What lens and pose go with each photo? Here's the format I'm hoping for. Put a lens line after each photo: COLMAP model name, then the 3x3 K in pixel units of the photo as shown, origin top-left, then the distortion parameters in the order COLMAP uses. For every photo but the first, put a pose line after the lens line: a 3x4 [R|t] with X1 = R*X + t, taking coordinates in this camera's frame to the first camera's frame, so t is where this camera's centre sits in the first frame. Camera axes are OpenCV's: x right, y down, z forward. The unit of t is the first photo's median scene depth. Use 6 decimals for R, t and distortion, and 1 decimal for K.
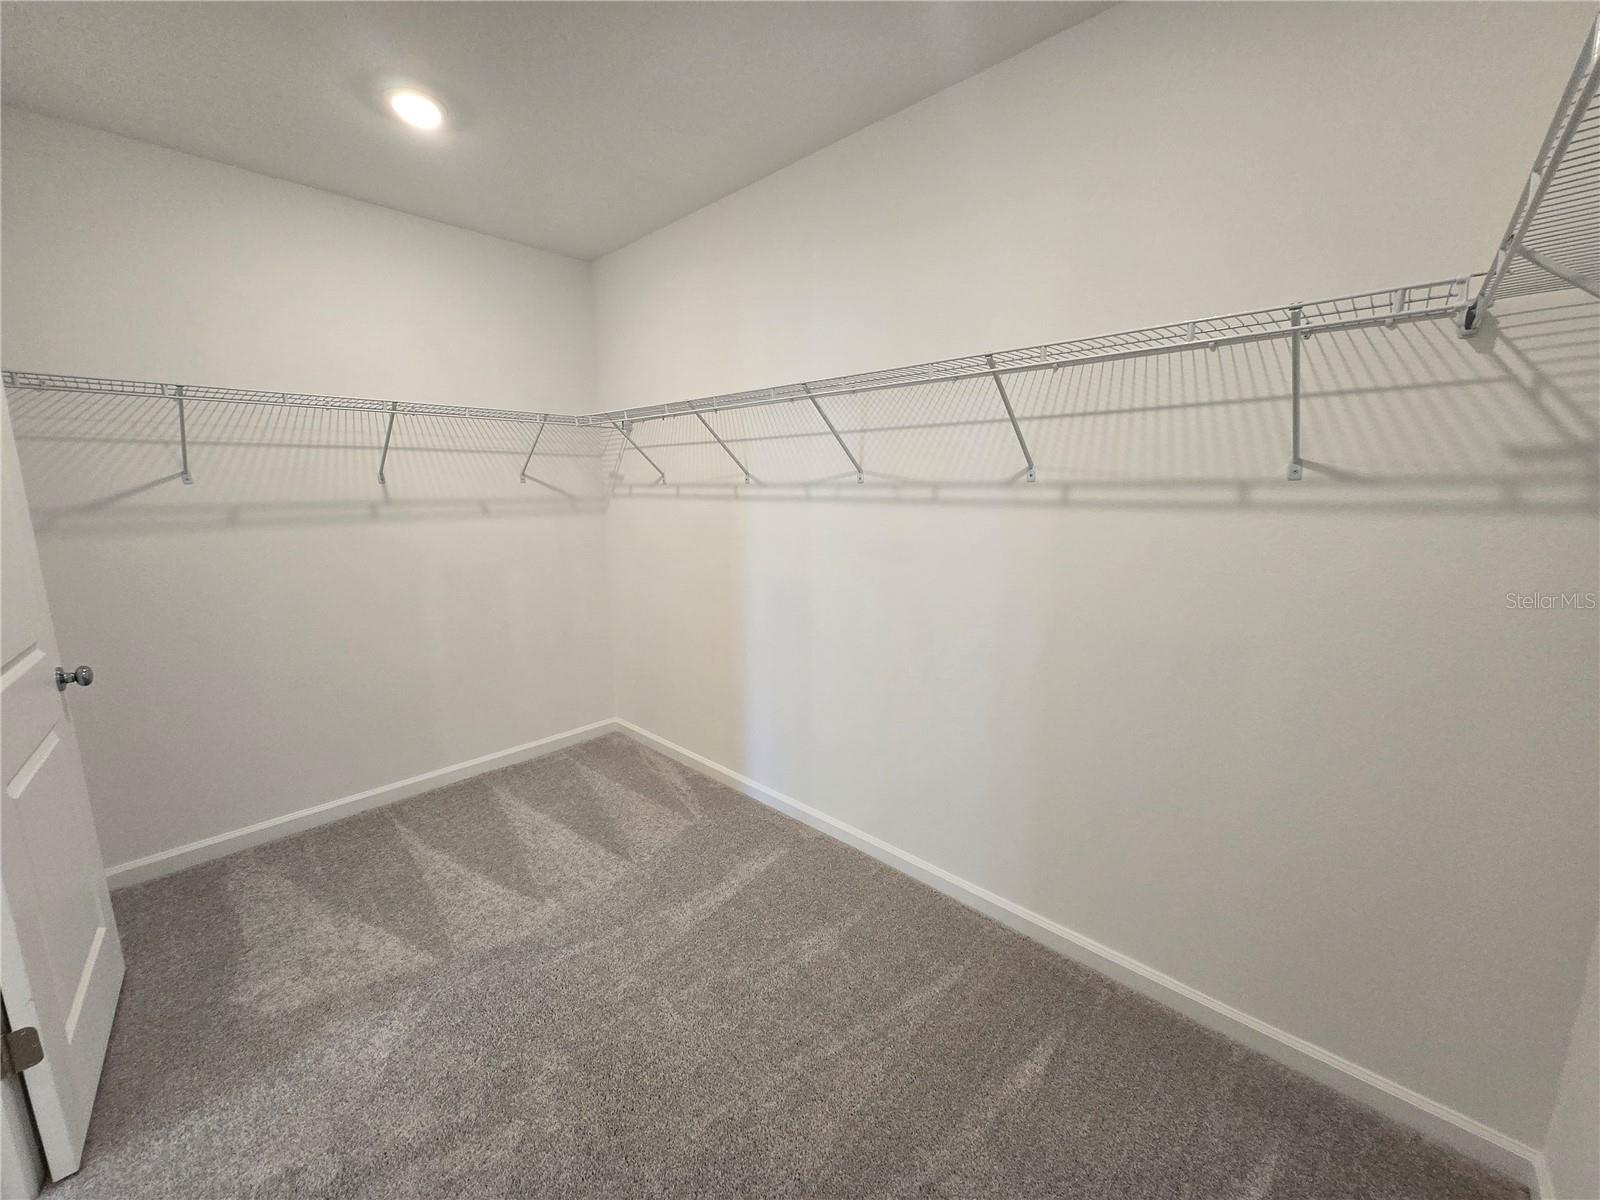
lens RADIAL K [[629.1, 0, 806.4], [0, 629.1, 594.1], [0, 0, 1]] dist [0.003411, -0.000300]
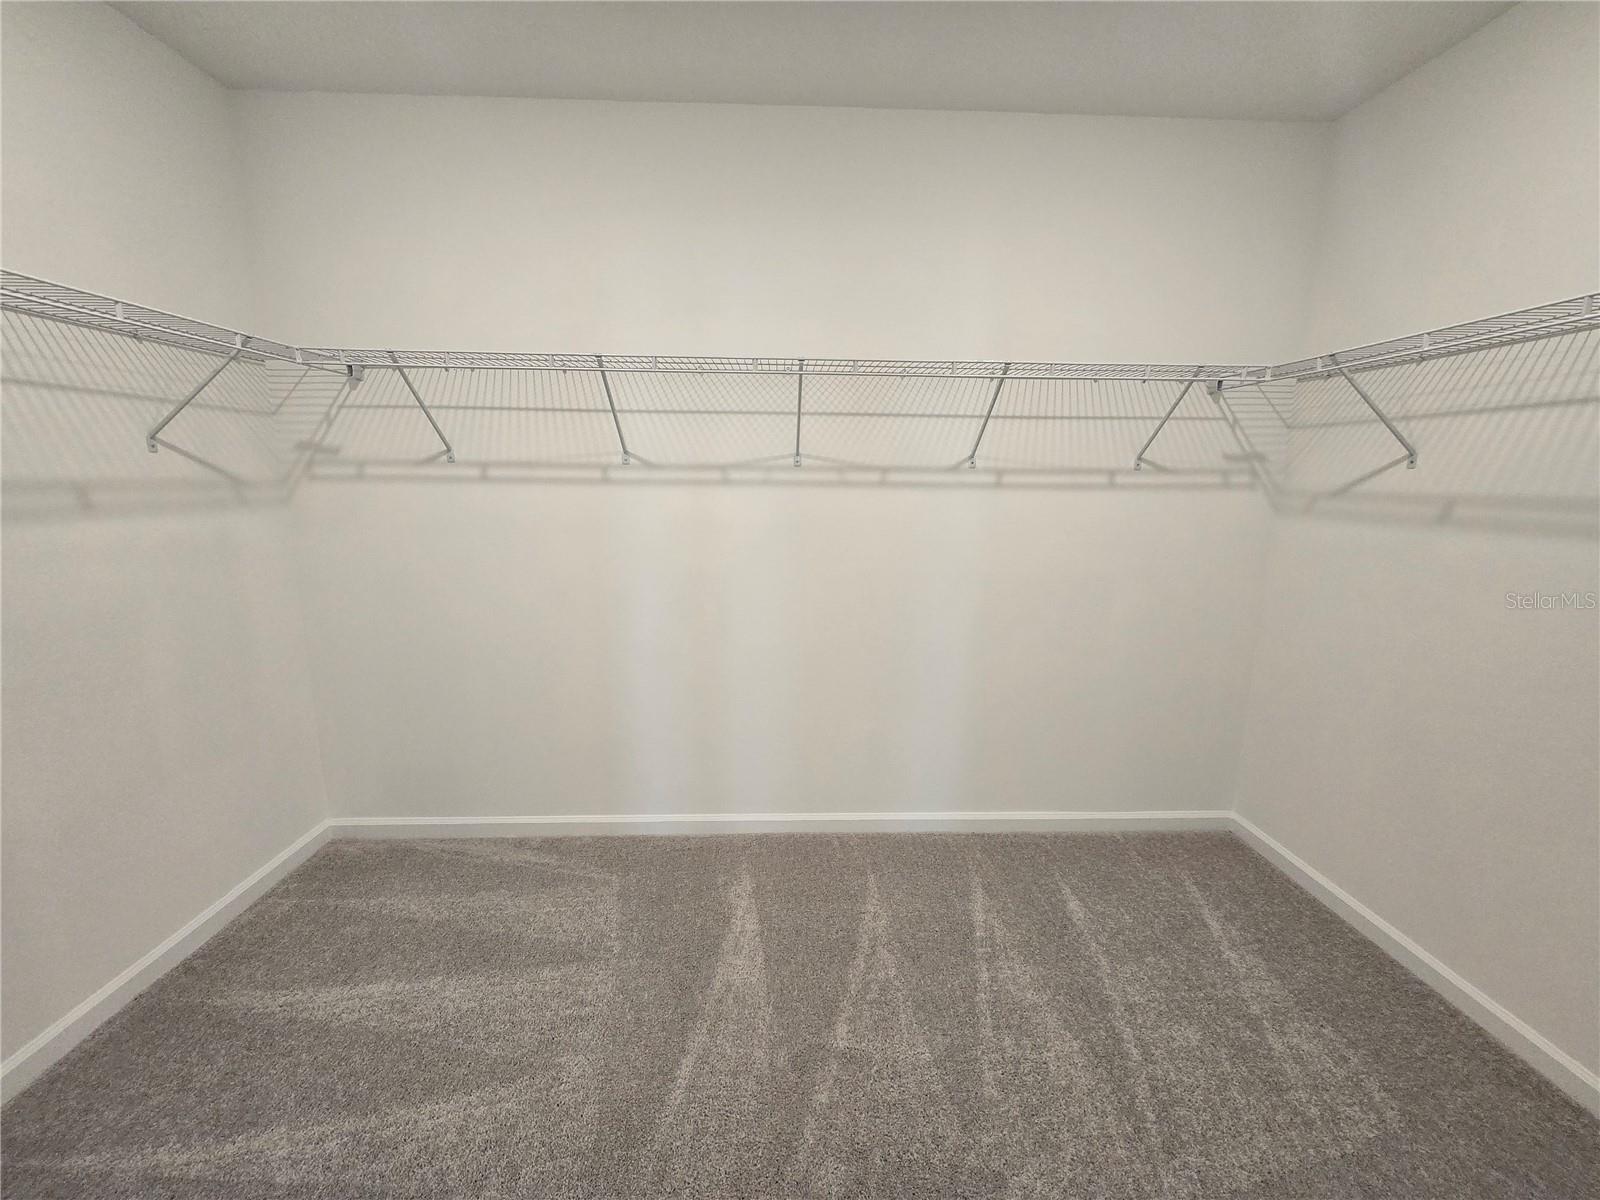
lens RADIAL K [[623.6, 0, 800.0], [0, 623.6, 600.0], [0, 0, 1]] dist [-0.000978, -0.000115]
pose [[0.703190, -0.121686, 0.700511, -0.637371], [0.109342, 0.992033, 0.062565, -0.029073], [-0.702544, 0.032600, 0.710894, 0.310680]]
